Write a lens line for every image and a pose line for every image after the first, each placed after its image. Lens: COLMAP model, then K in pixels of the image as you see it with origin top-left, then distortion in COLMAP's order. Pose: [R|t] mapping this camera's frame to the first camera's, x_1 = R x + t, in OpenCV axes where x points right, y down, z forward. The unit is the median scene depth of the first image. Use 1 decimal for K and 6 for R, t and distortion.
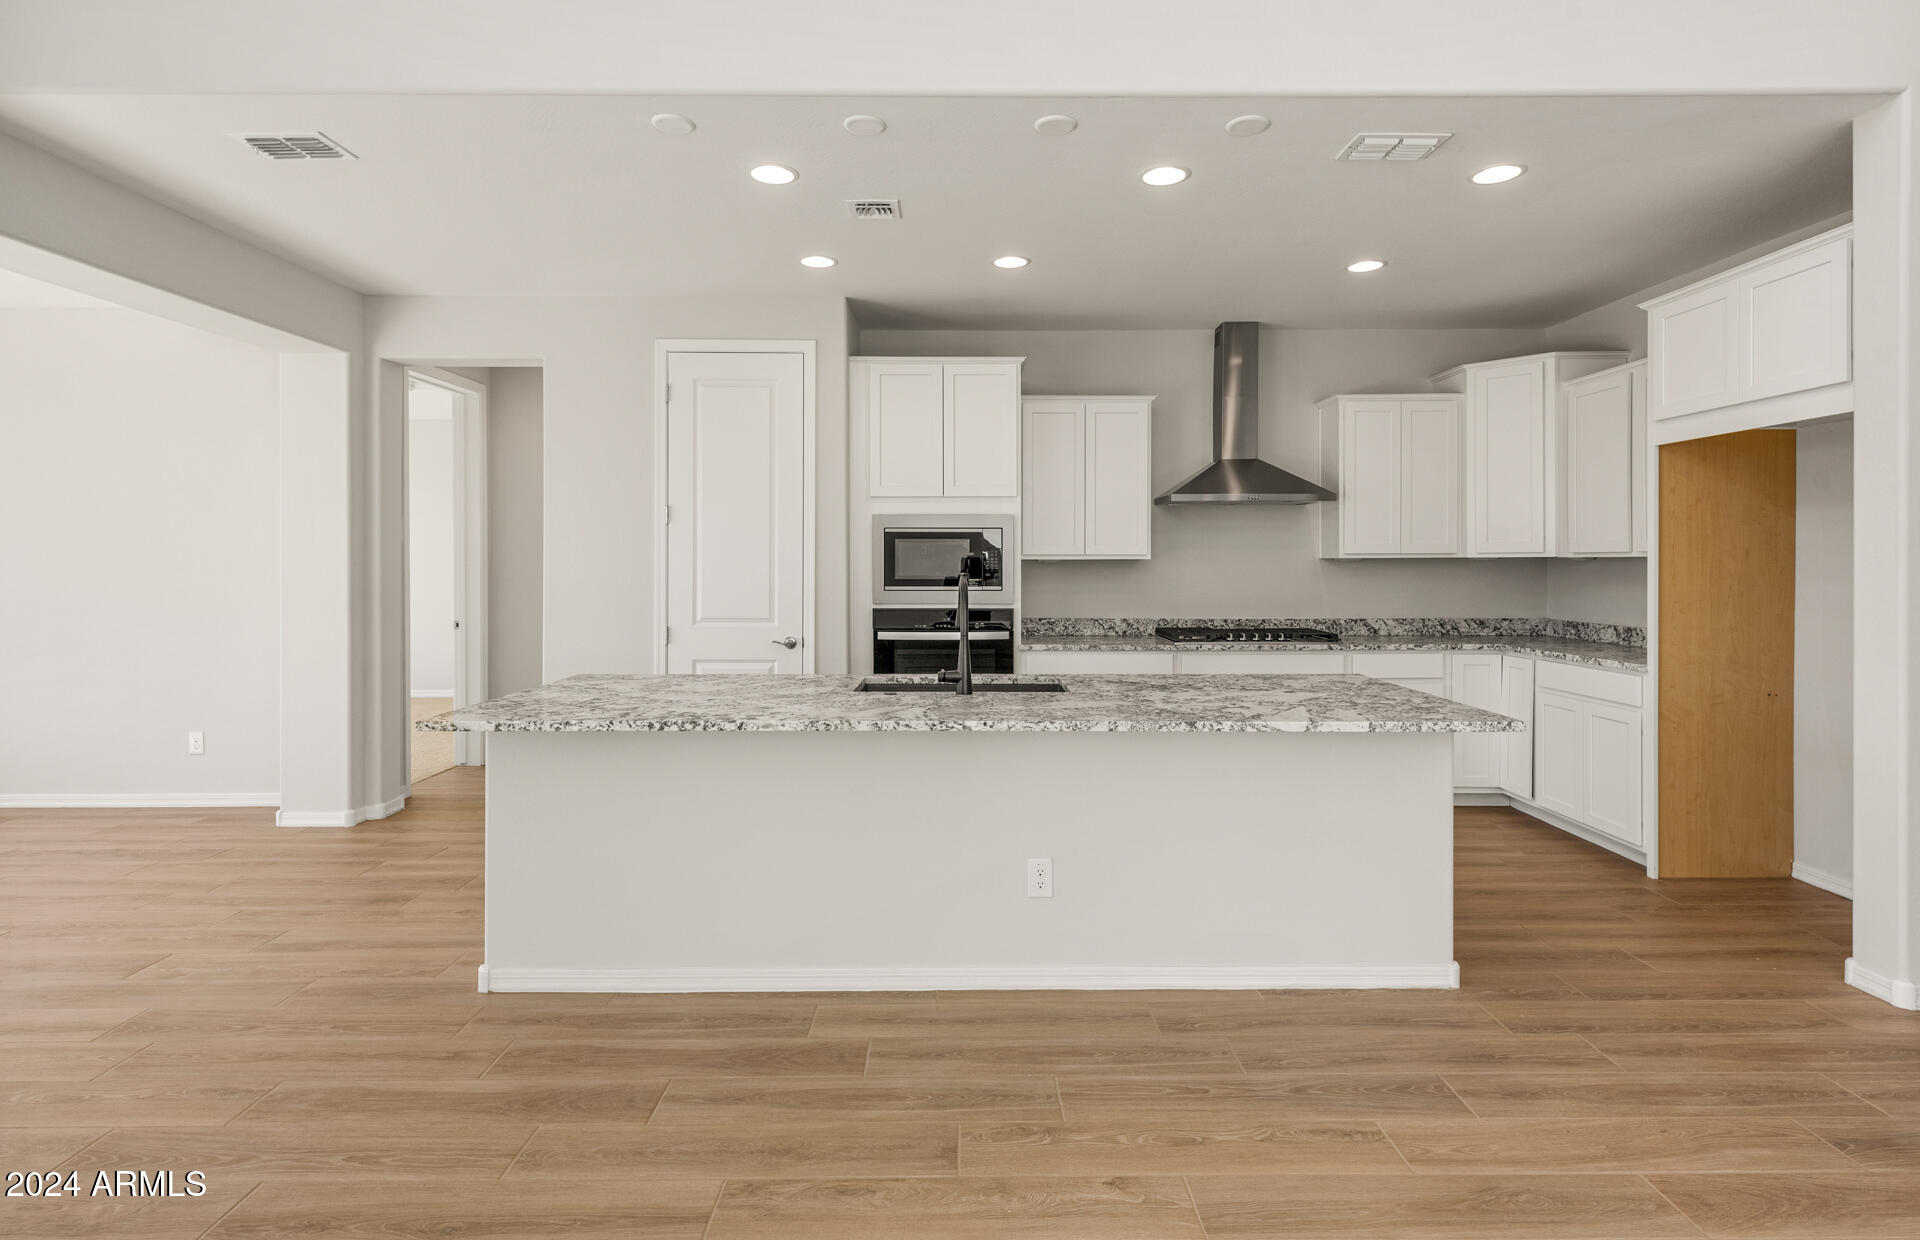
lens RADIAL K [[949.8, 0, 961.3], [0, 949.8, 564.5], [0, 0, 1]] dist [0.016971, -0.009479]
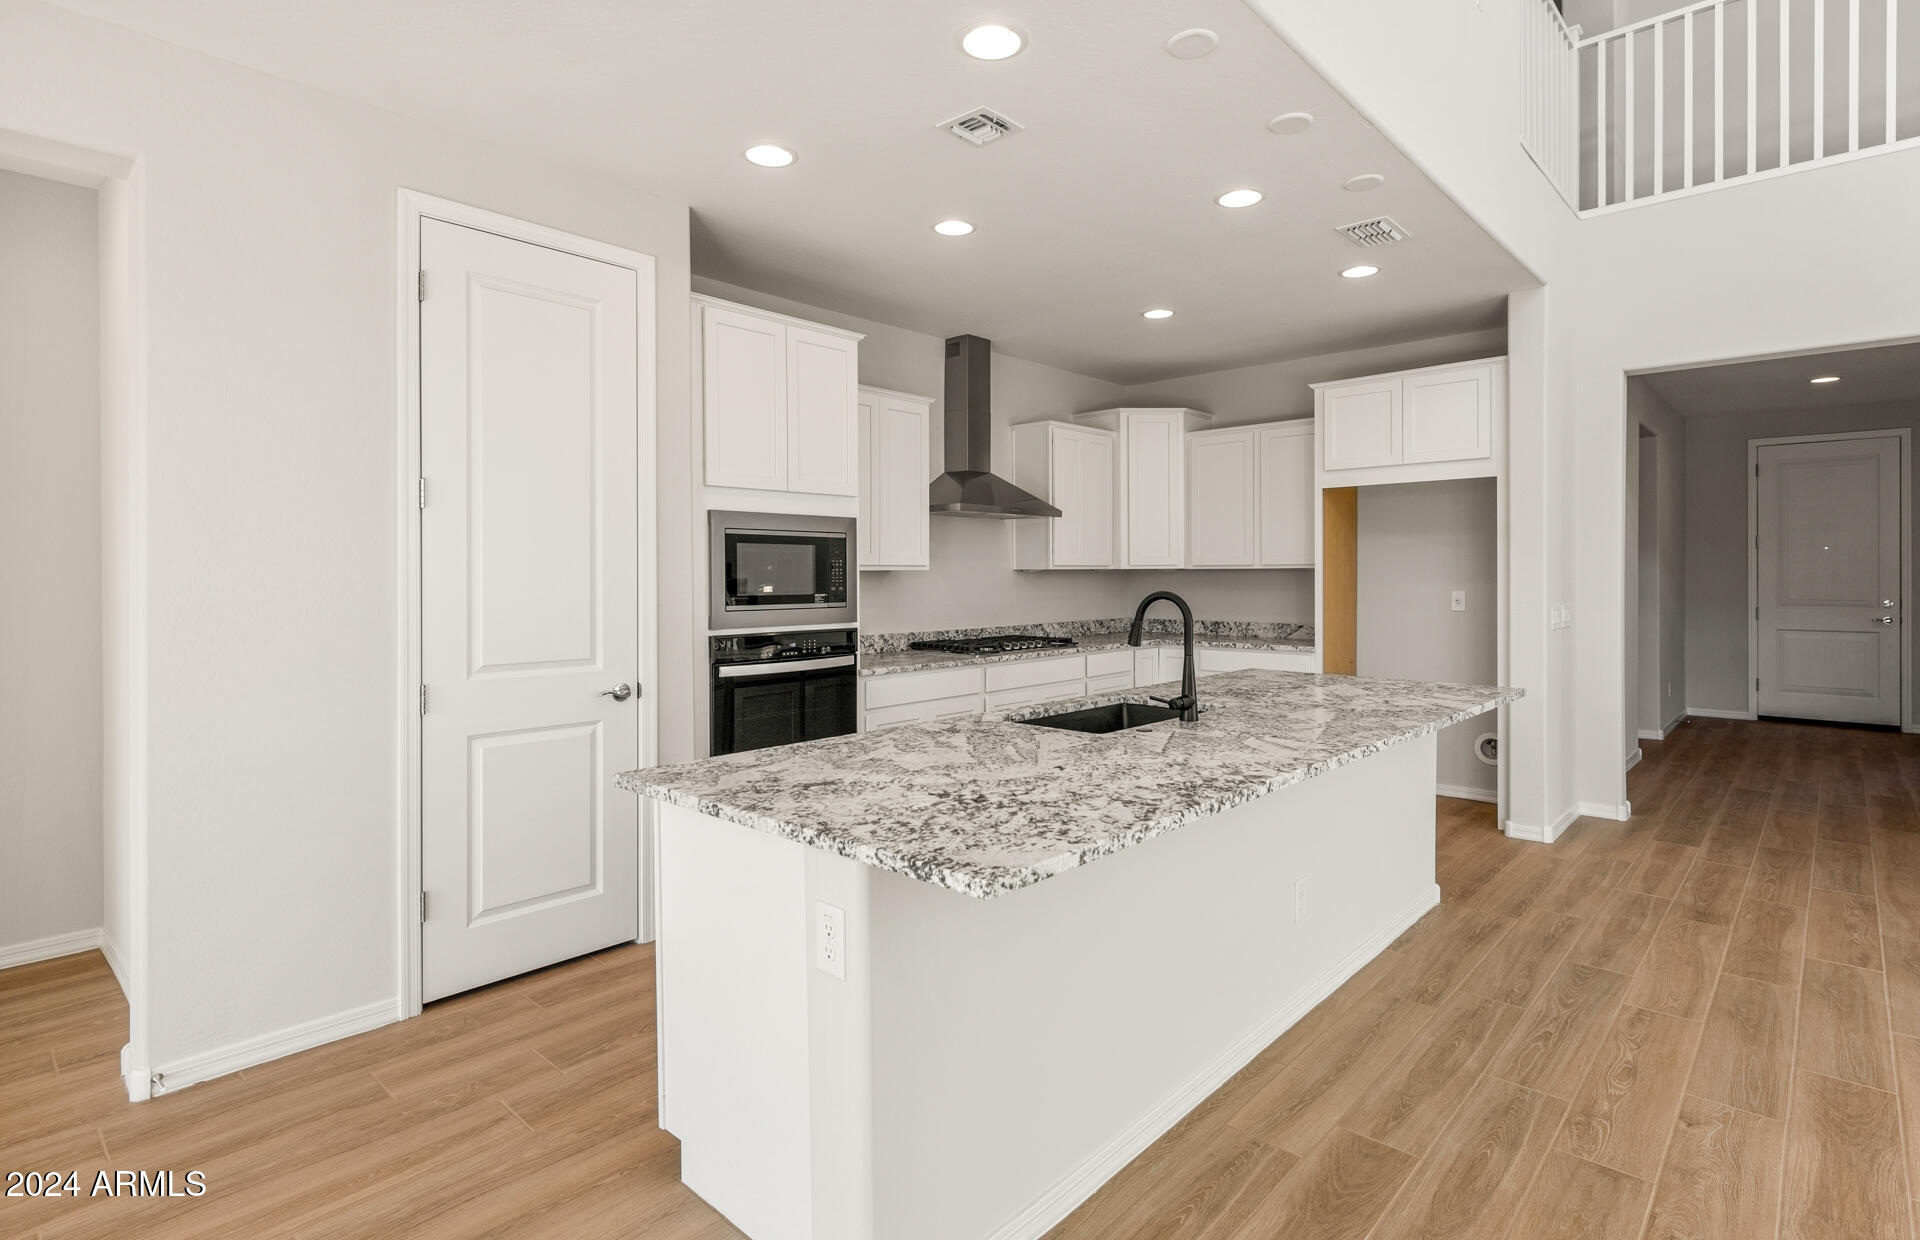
lens RADIAL K [[949.8, 0, 963.3], [0, 949.8, 578.3], [0, 0, 1]] dist [0.016971, -0.009479]
pose [[0.678554, -0.005075, 0.734533, -0.520987], [0.004593, 0.999986, 0.002667, 0.000112], [-0.734536, 0.001564, 0.678568, 0.361600]]
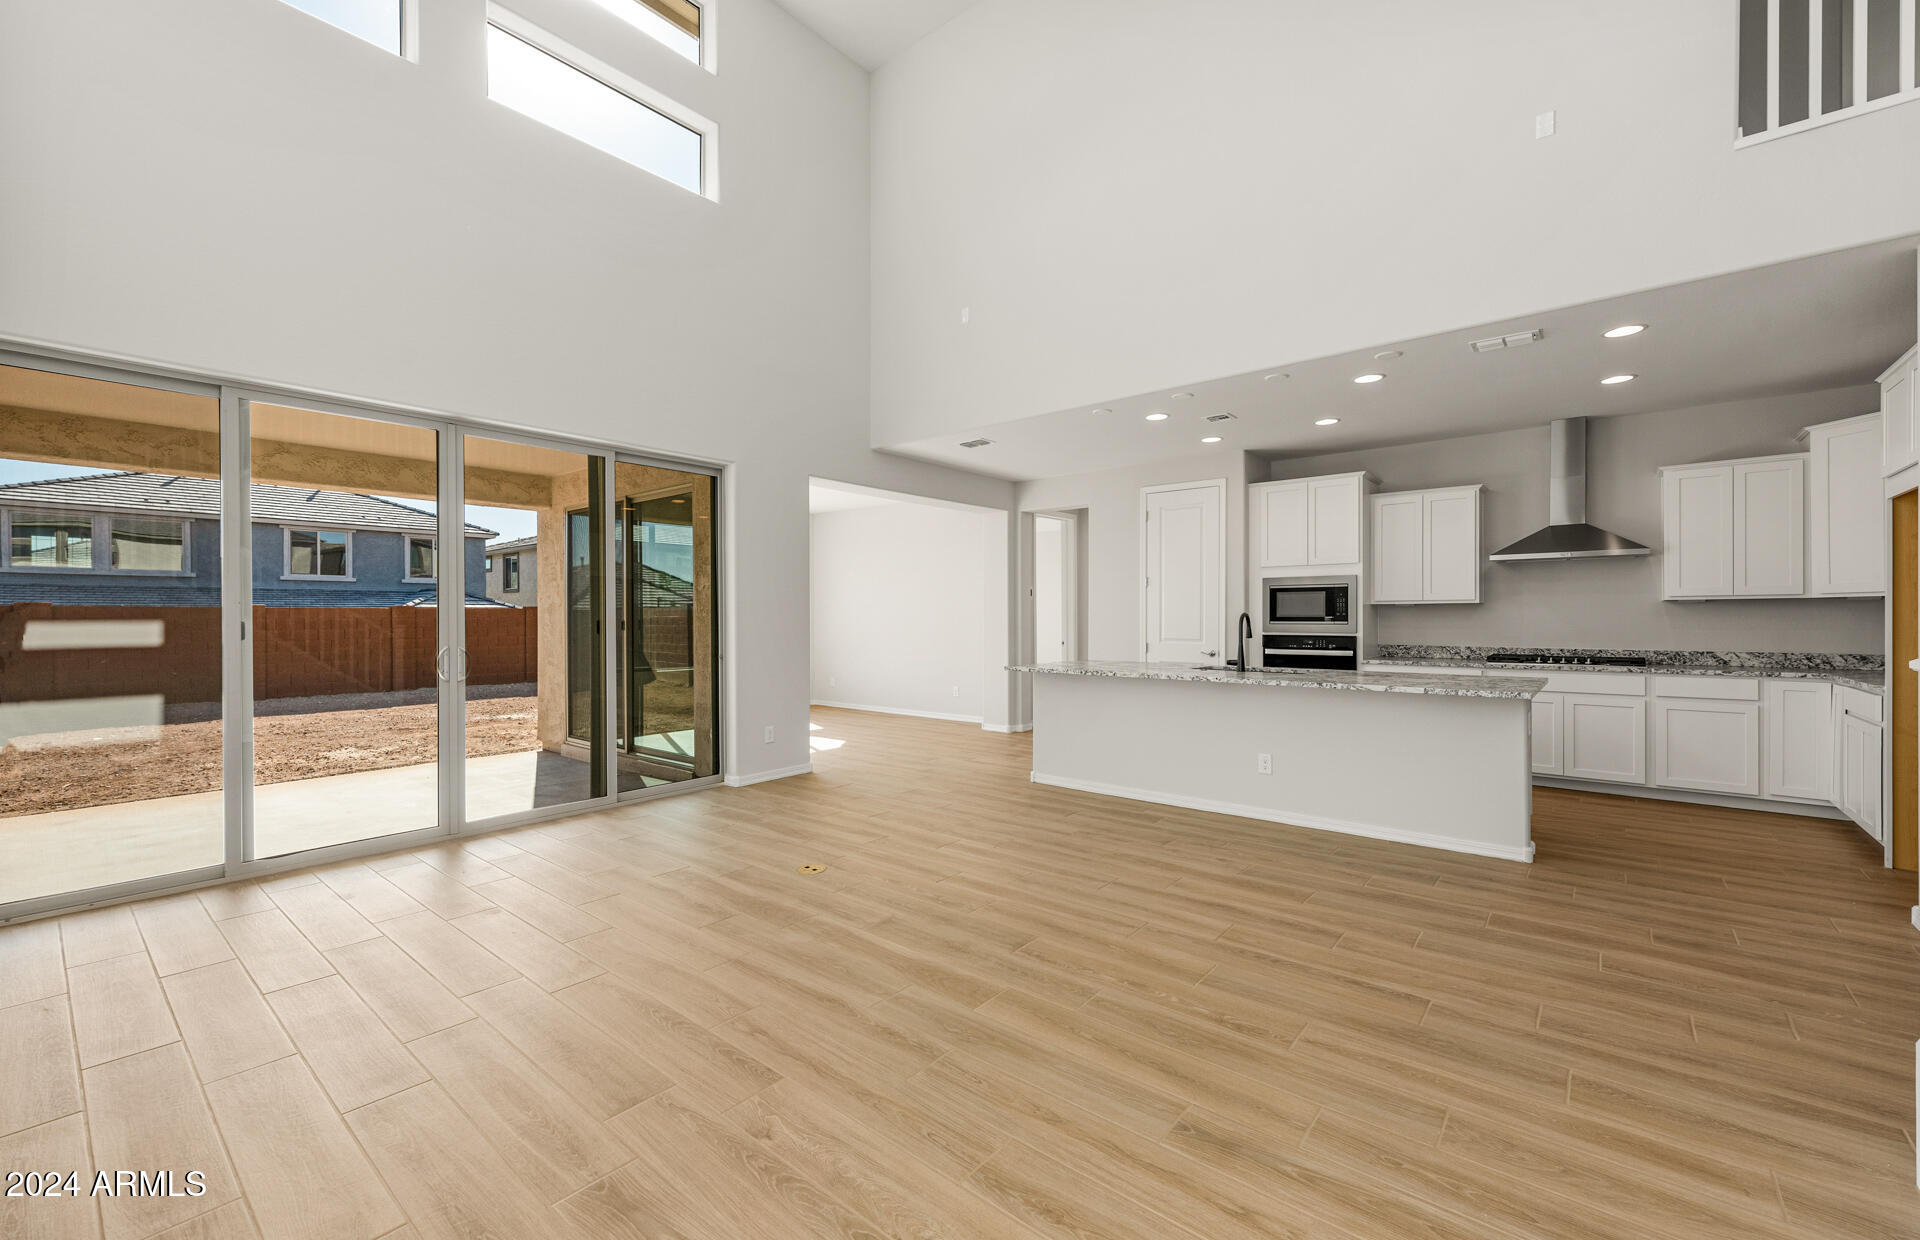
lens RADIAL K [[772.7, 0, 959.1], [0, 772.7, 620.0], [0, 0, 1]] dist [0.014560, -0.004512]
pose [[0.763667, 0.000830, -0.645609, 0.385464], [0.001808, 0.999993, 0.003424, 0.015232], [0.645607, -0.003782, 0.763660, -0.384354]]
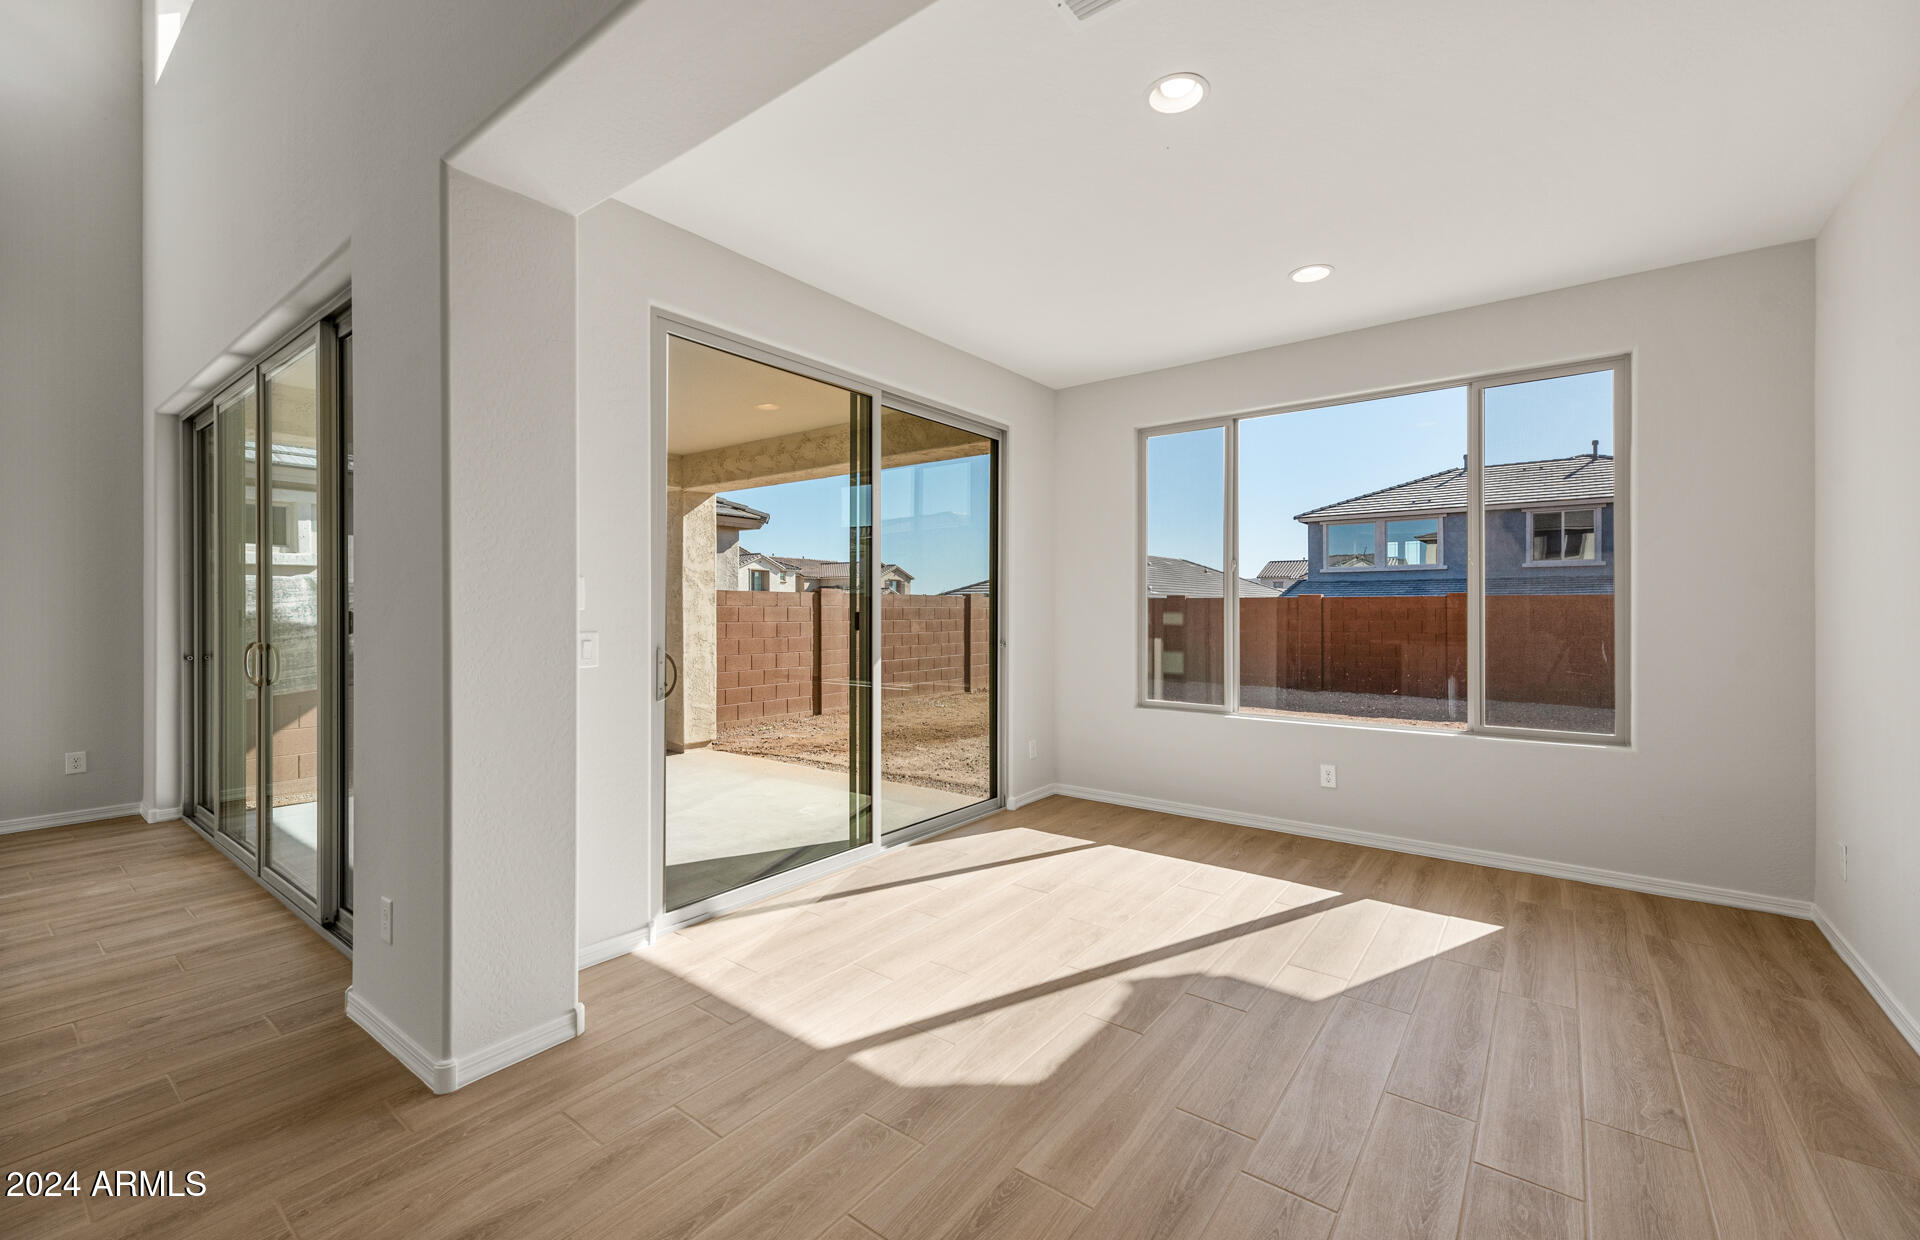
lens RADIAL K [[772.7, 0, 965.1], [0, 772.7, 614.4], [0, 0, 1]] dist [0.014560, -0.004512]
pose [[-0.603945, 0.004989, -0.797010, -0.476442], [-0.002201, 0.999966, 0.007928, 0.018008], [0.797023, 0.006542, -0.603913, 0.907716]]
